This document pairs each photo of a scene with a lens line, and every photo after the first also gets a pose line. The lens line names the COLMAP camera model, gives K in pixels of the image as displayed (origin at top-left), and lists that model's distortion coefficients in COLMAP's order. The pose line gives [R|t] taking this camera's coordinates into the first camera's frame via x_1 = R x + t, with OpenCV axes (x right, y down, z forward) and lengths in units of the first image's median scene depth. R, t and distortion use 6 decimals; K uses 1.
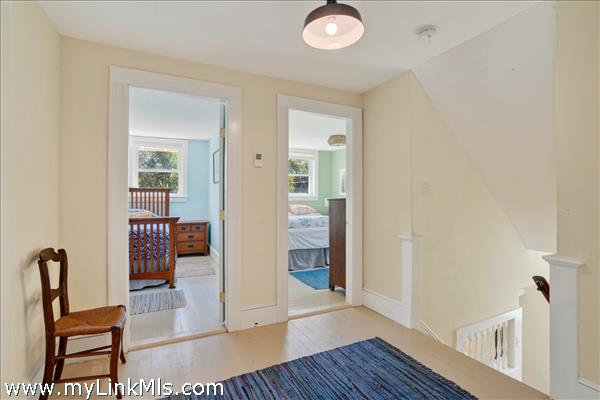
lens RADIAL K [[282.6, 0, 298.4], [0, 282.6, 197.6], [0, 0, 1]] dist [-0.002806, -0.000149]
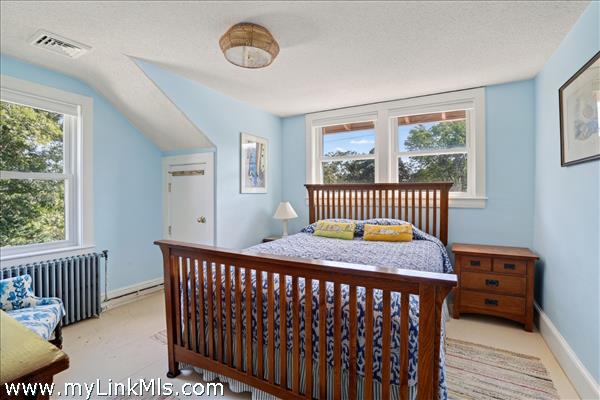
lens RADIAL K [[282.6, 0, 298.4], [0, 282.6, 197.6], [0, 0, 1]] dist [-0.002806, -0.000149]
pose [[0.573251, 0.011306, -0.819302, -0.176330], [-0.000045, 0.999905, 0.013767, -0.011726], [0.819380, -0.007856, 0.573197, 0.452529]]
